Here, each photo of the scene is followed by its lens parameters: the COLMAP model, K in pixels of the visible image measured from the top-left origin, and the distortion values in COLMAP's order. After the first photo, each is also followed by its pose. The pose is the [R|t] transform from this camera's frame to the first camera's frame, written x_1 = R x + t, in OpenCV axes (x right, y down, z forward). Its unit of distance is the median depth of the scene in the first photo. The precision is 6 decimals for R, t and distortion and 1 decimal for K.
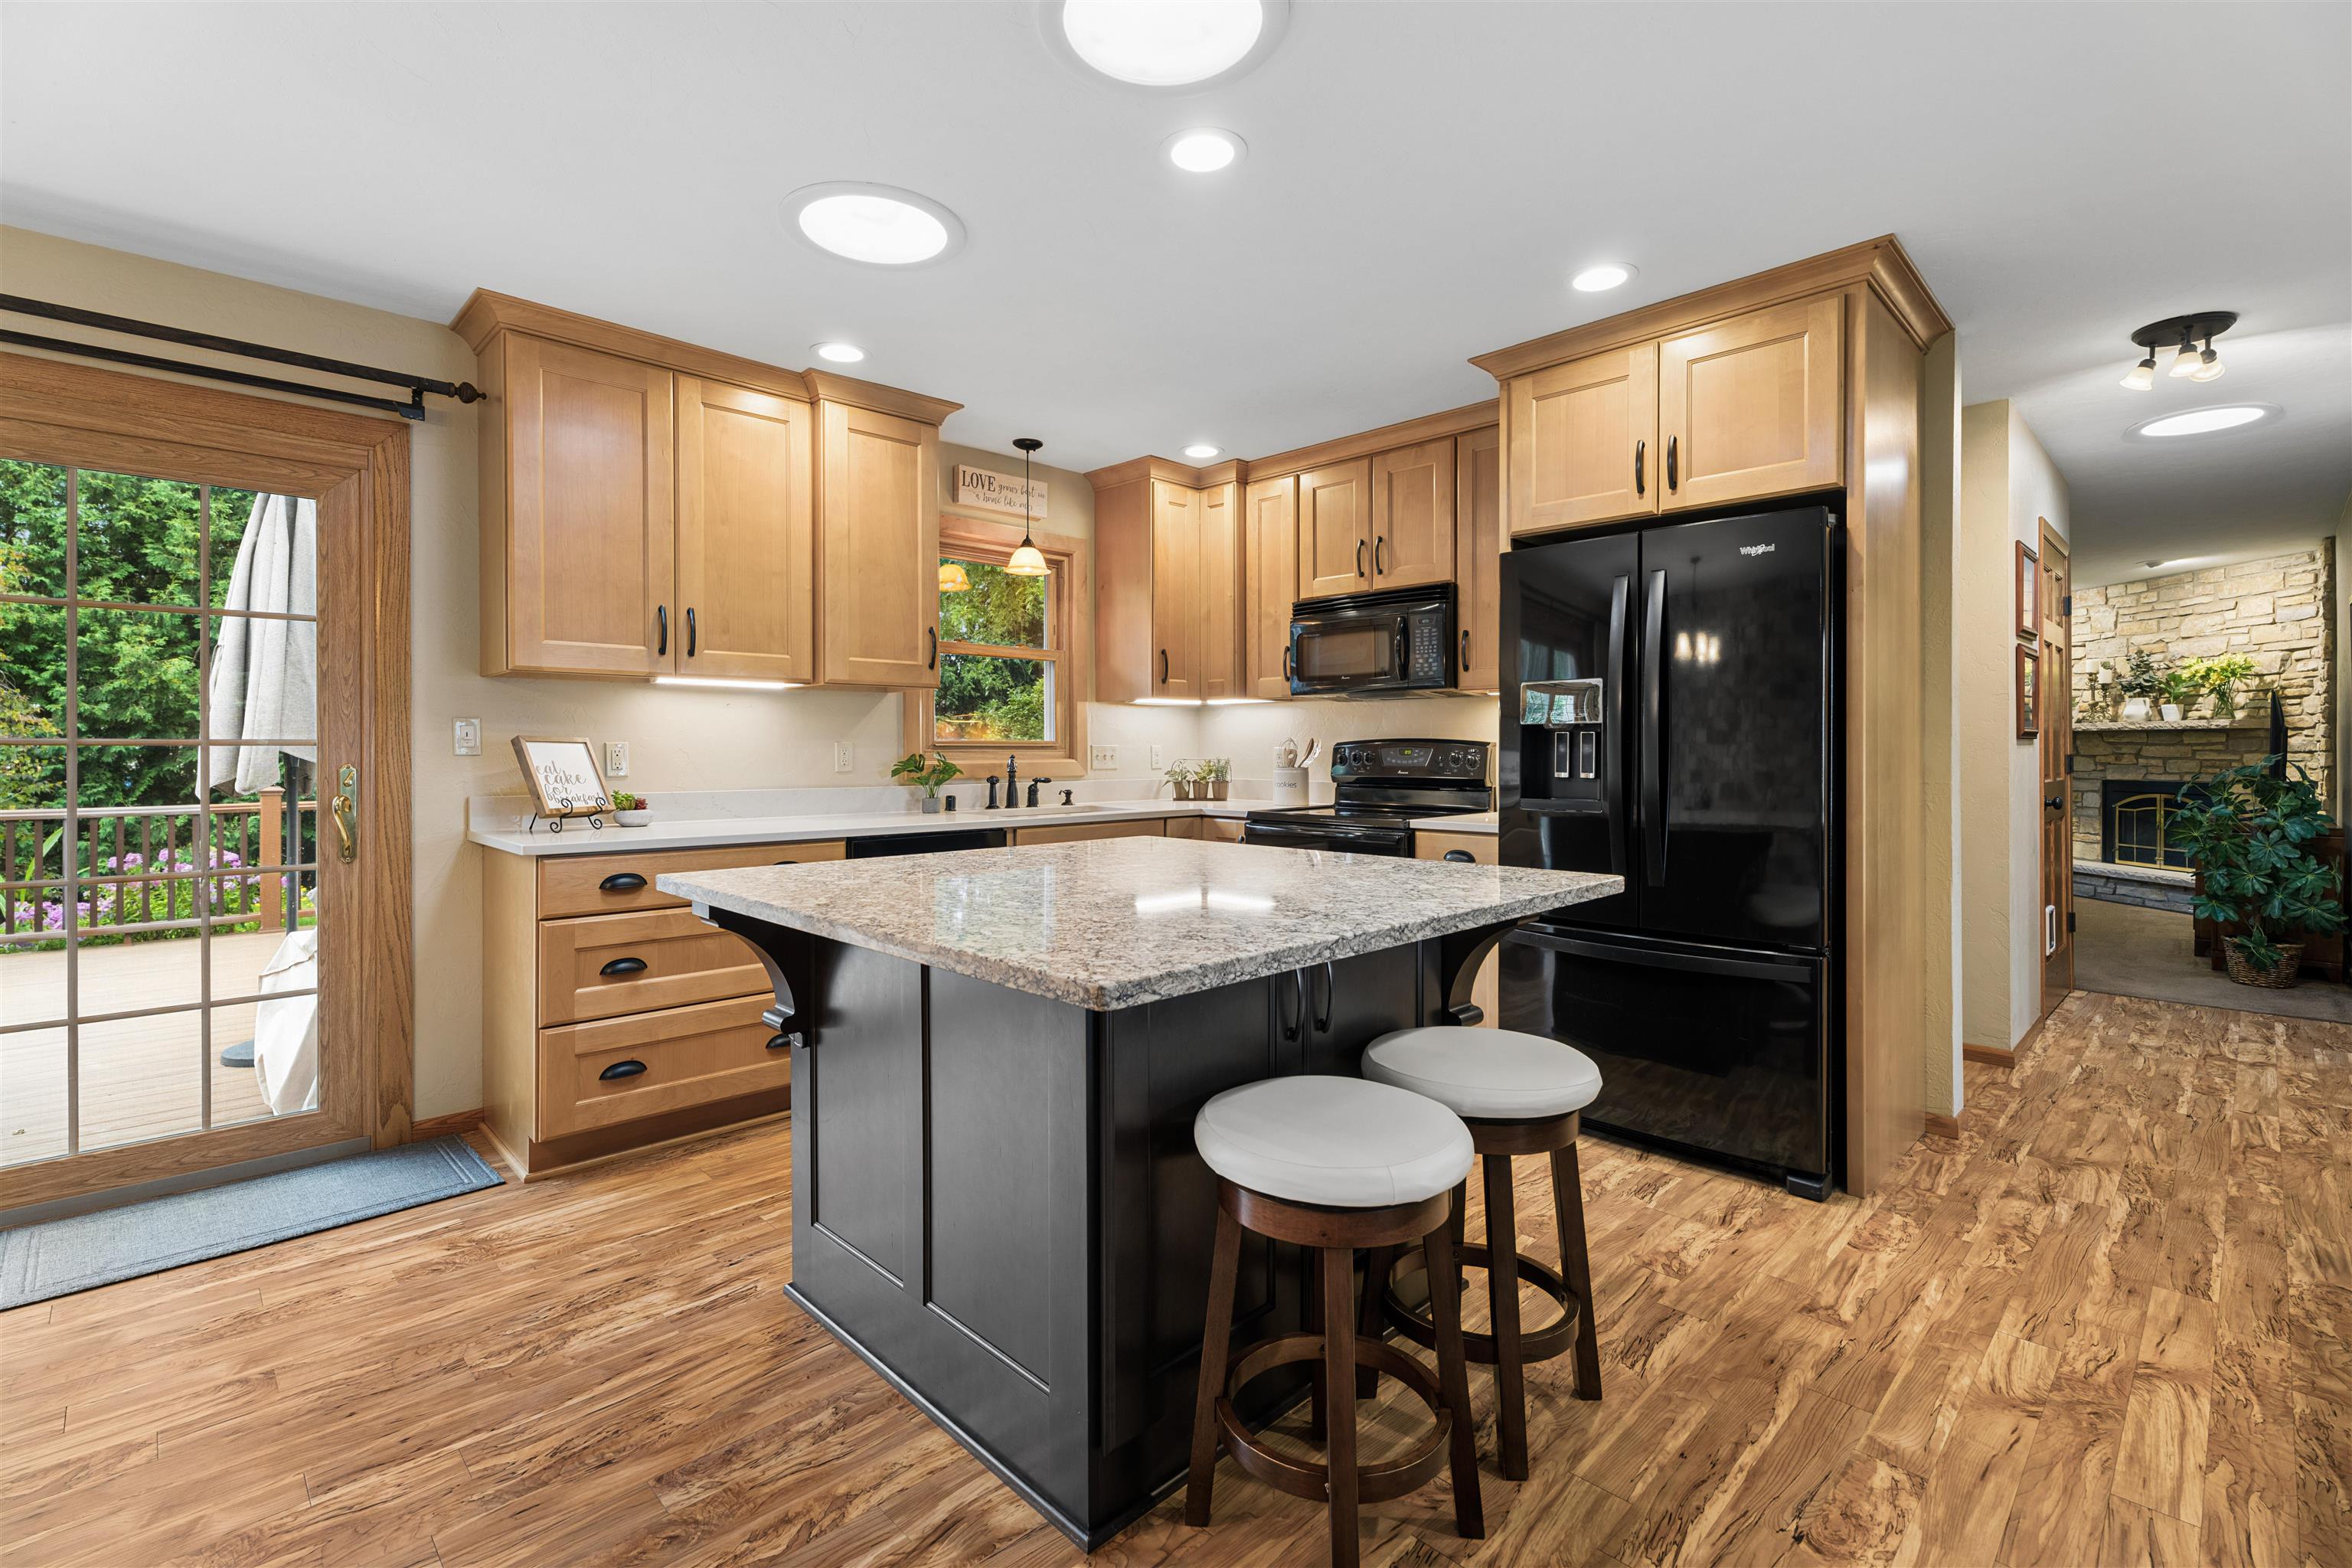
lens RADIAL K [[1051.7, 0, 1175.9], [0, 1051.7, 750.0], [0, 0, 1]] dist [0.004839, -0.002322]
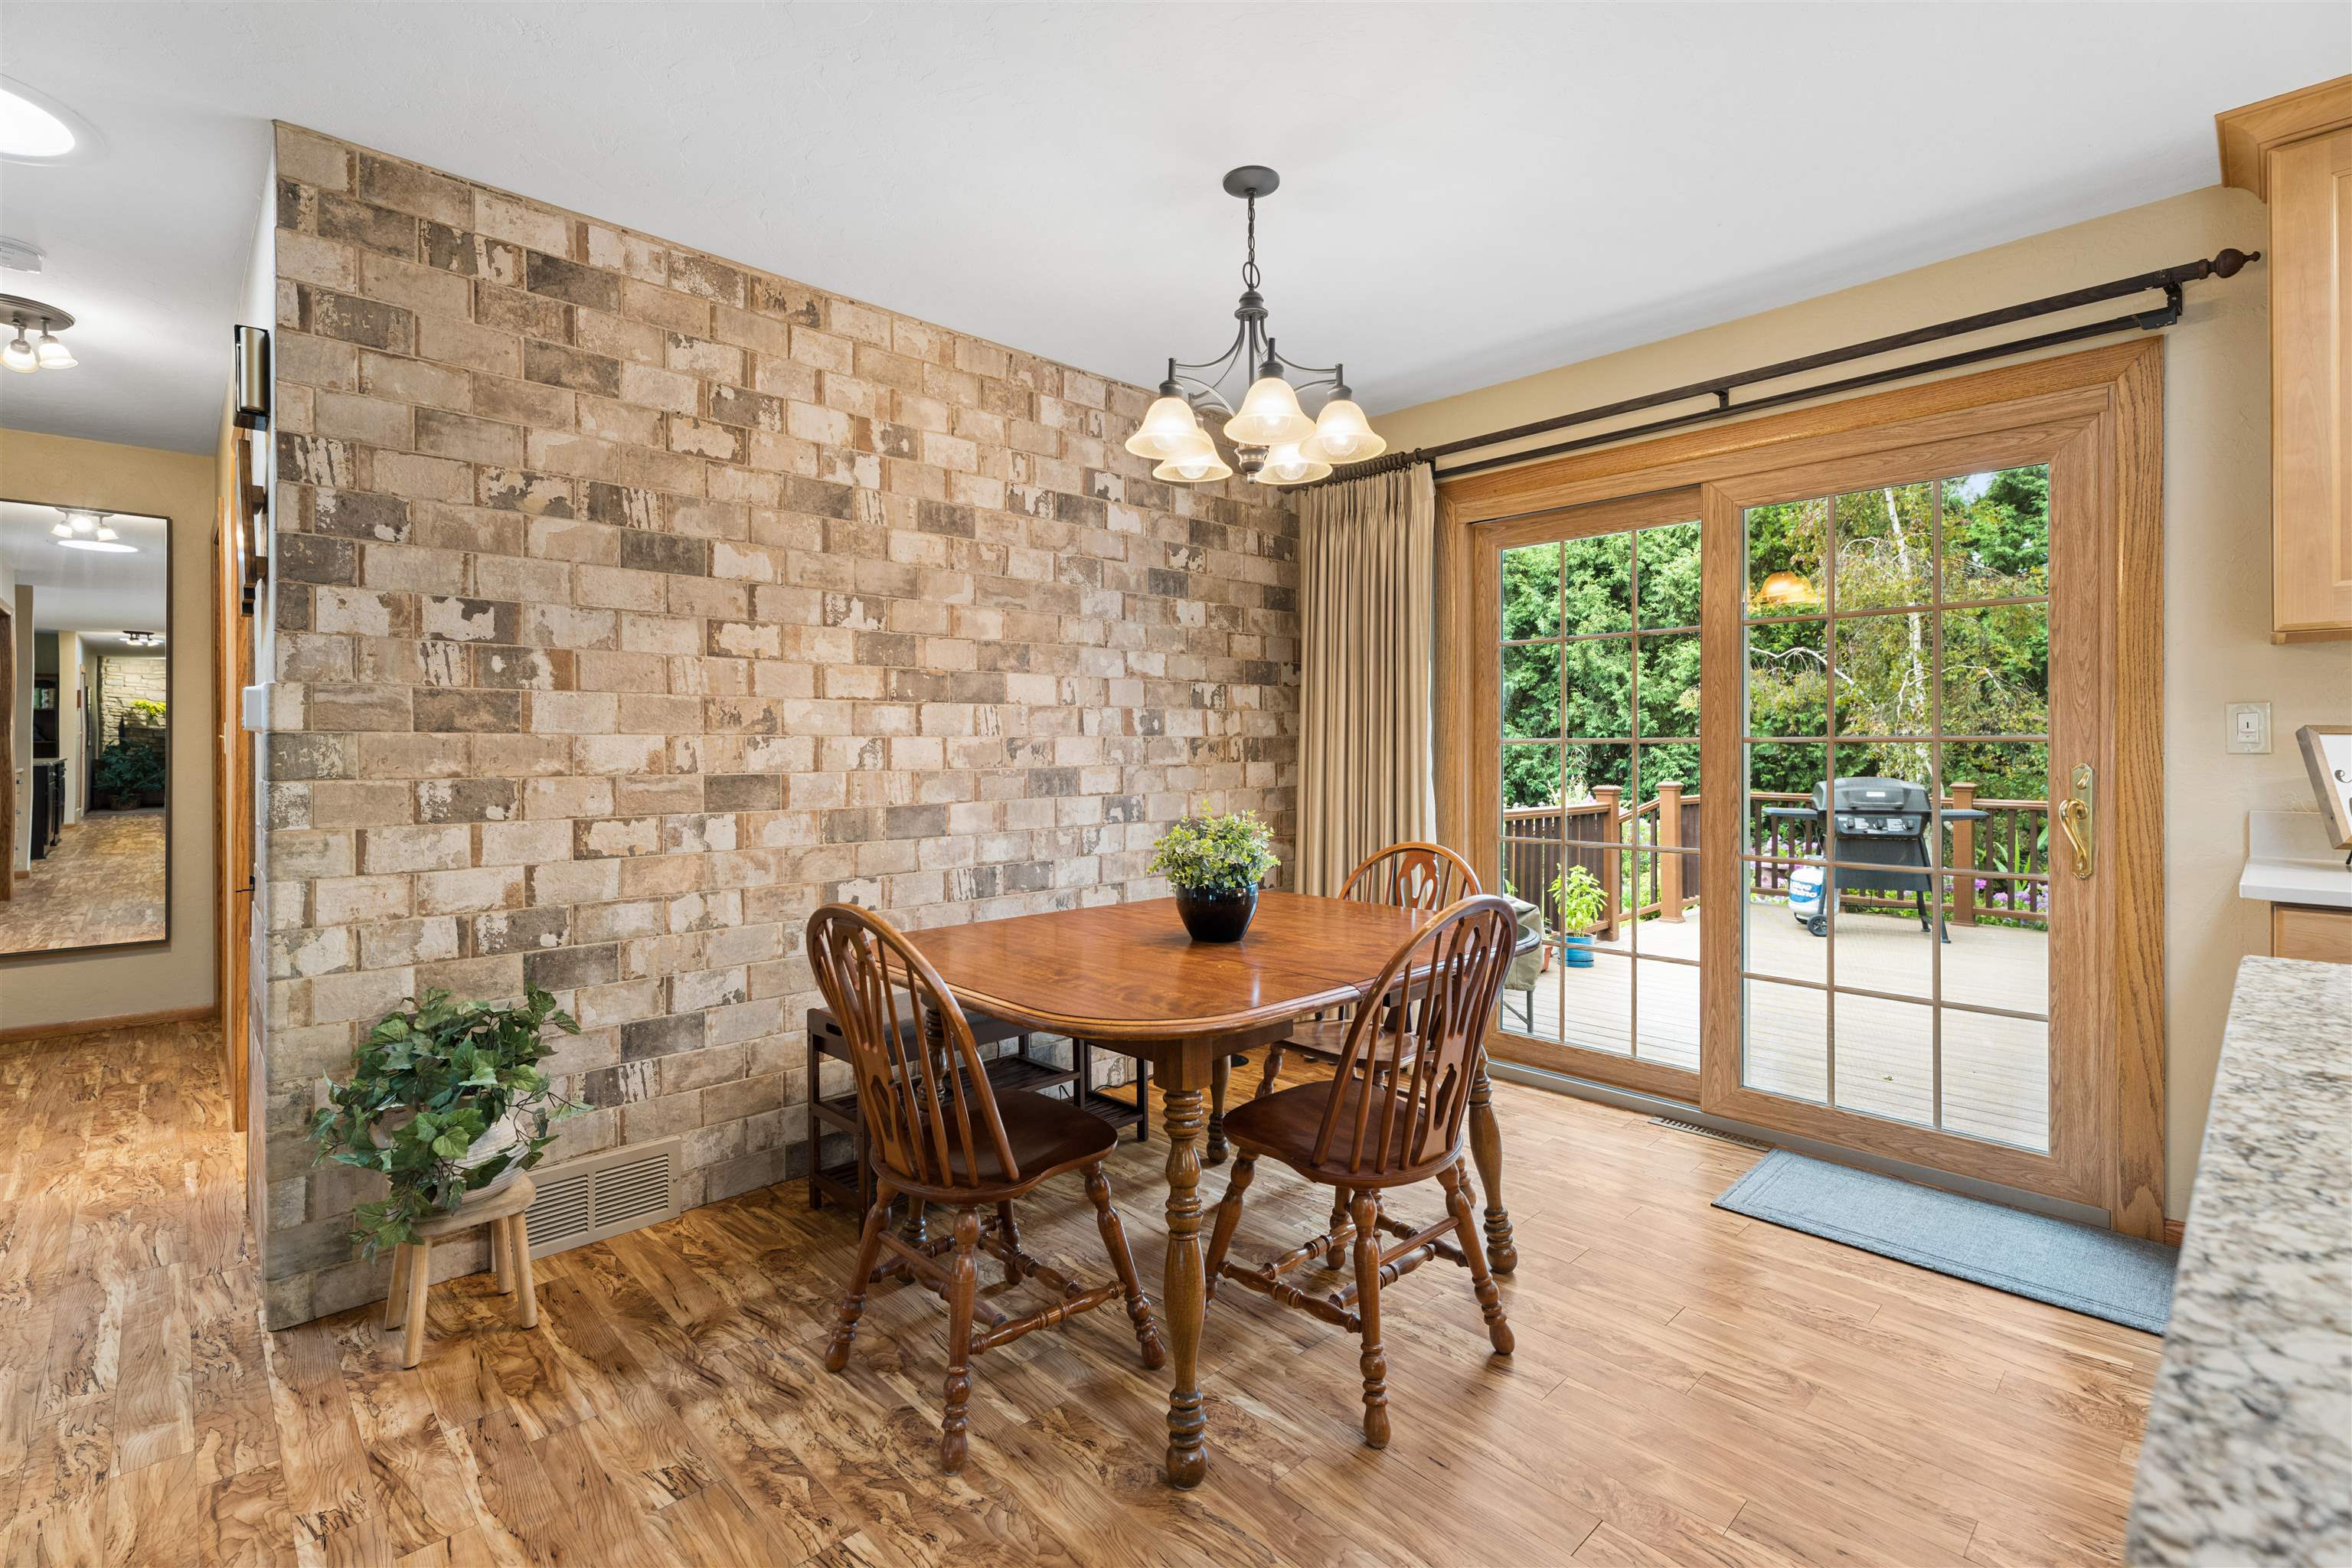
lens RADIAL K [[1051.7, 0, 1170.5], [0, 1051.7, 753.7], [0, 0, 1]] dist [0.004839, -0.002322]
pose [[-0.015454, 0.005698, -0.999864, 0.059719], [0.001354, 0.999983, 0.005677, -0.000240], [0.999880, -0.001266, -0.015461, 0.212477]]
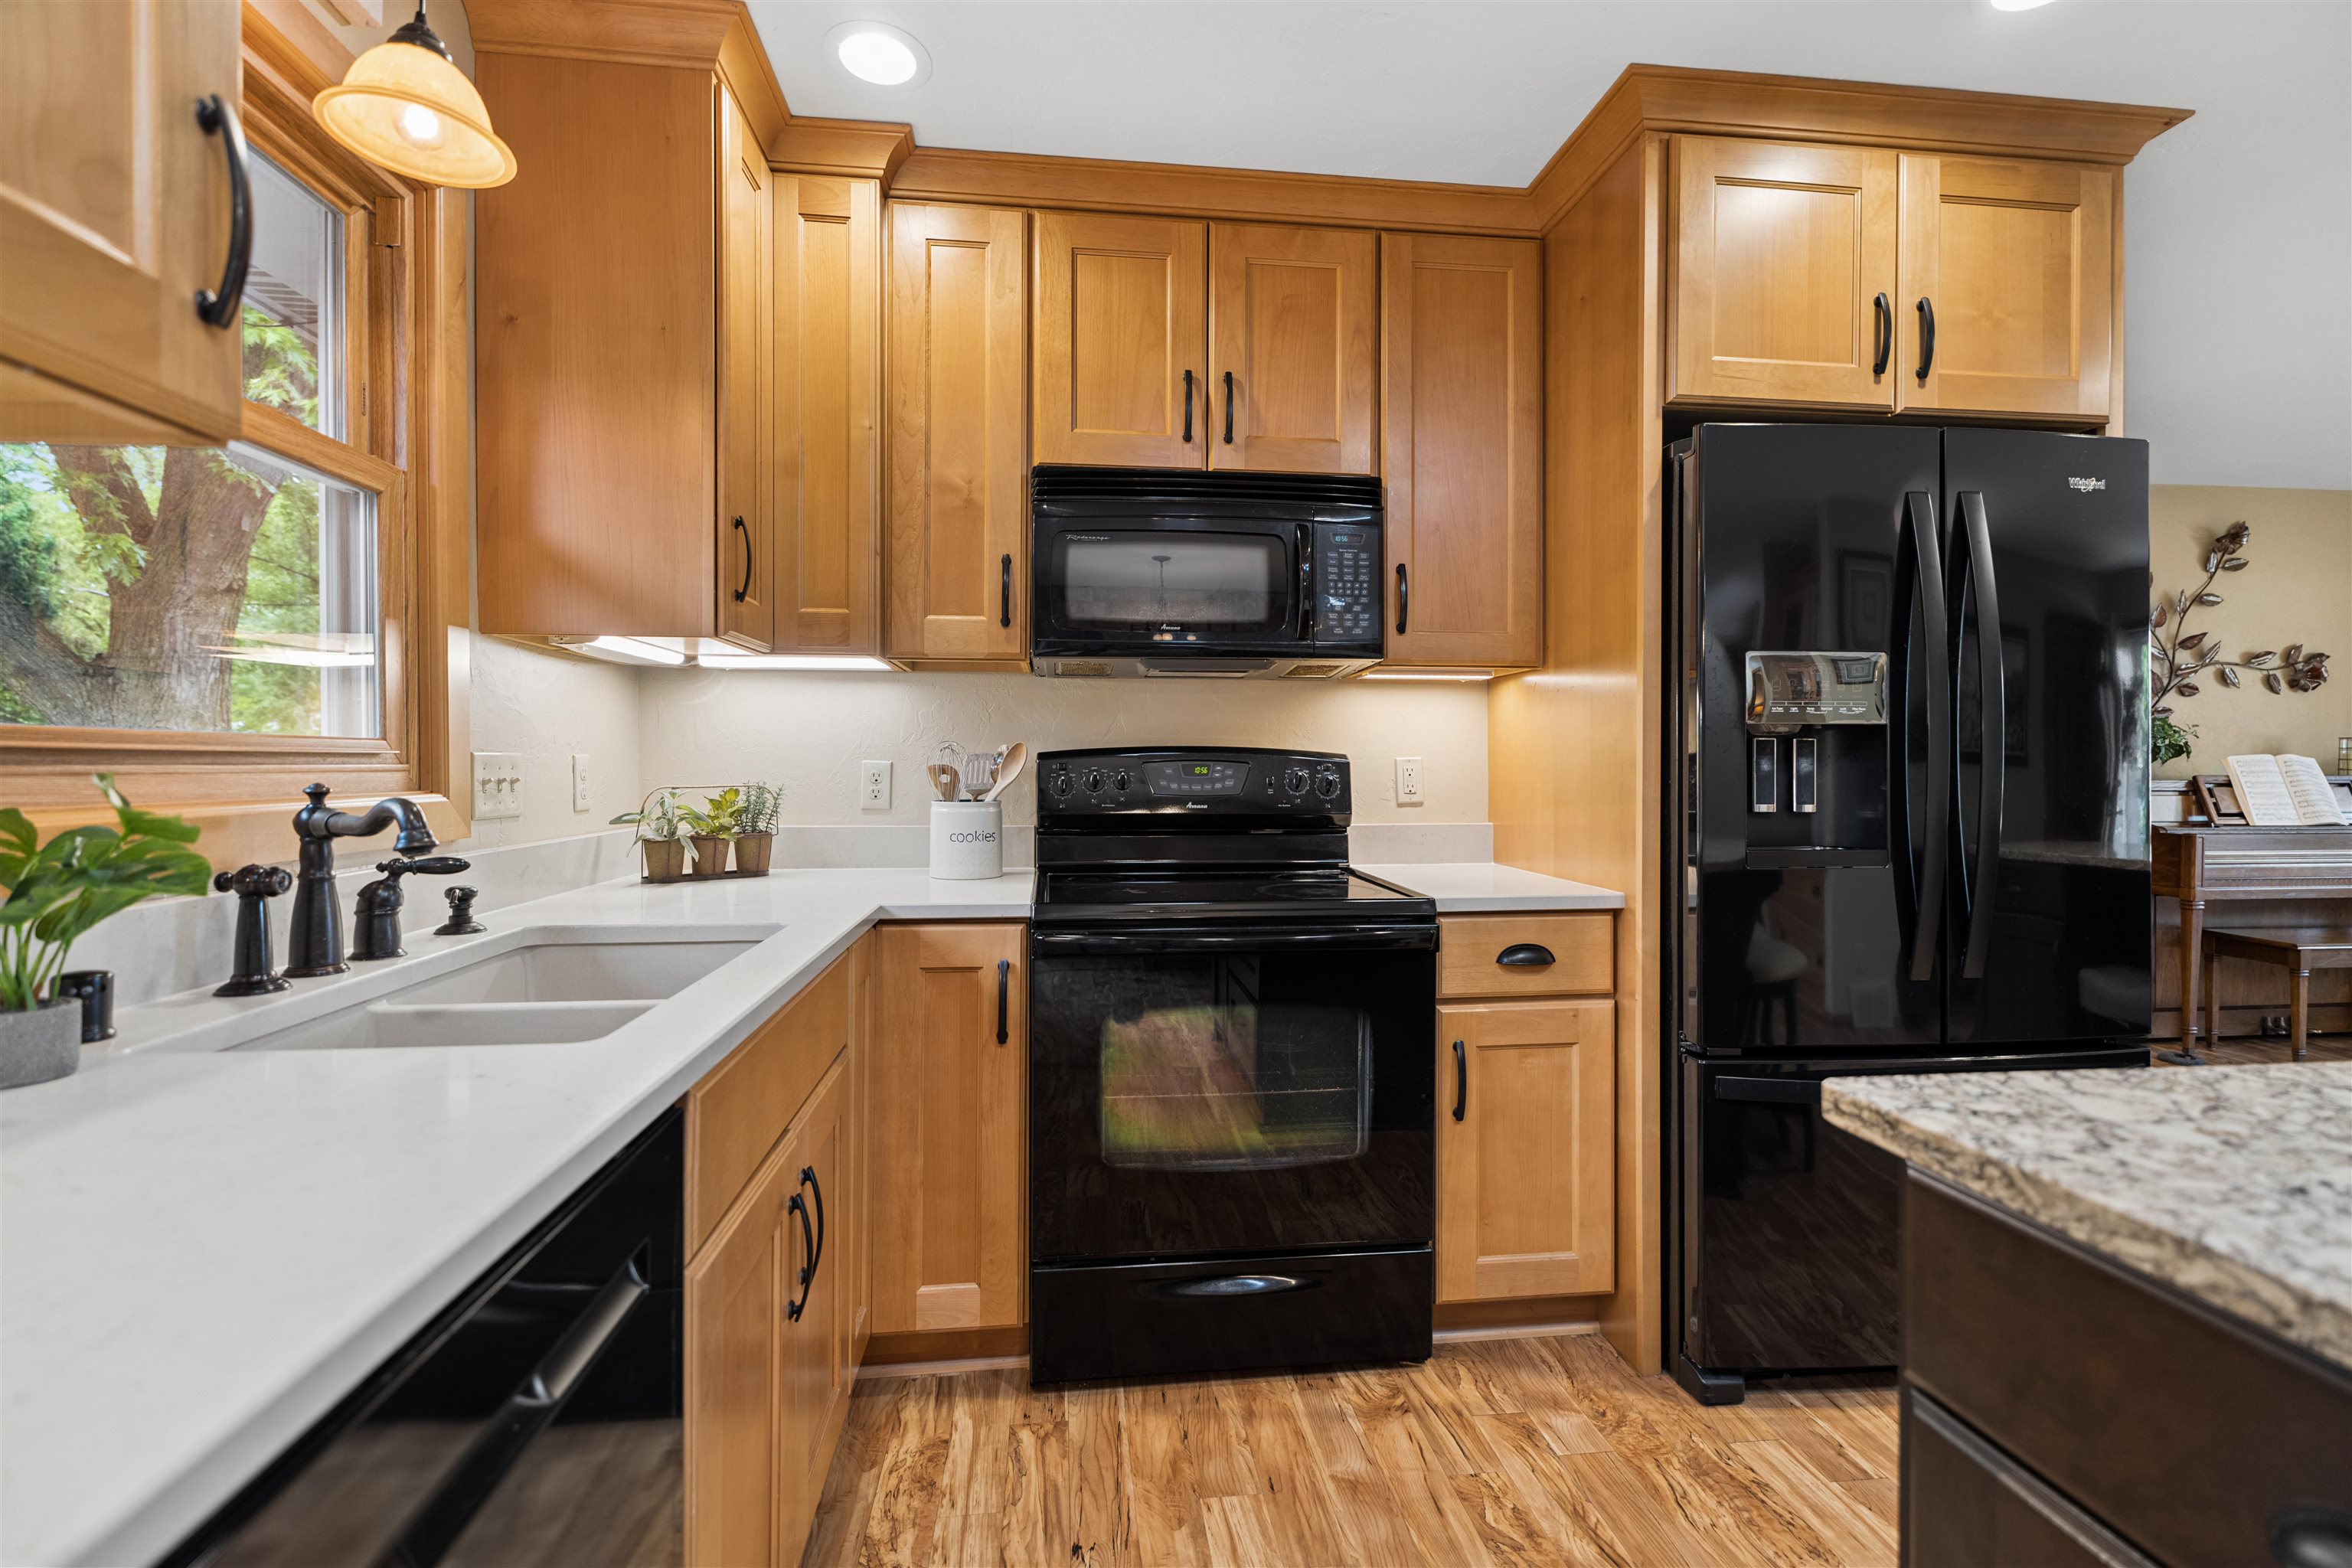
lens RADIAL K [[1051.7, 0, 1176.9], [0, 1051.7, 767.7], [0, 0, 1]] dist [0.004839, -0.002322]
pose [[0.613655, -0.000912, 0.789574, -0.269414], [-0.000831, 0.999998, 0.001801, -0.000532], [-0.789574, -0.001762, 0.613653, 0.736406]]
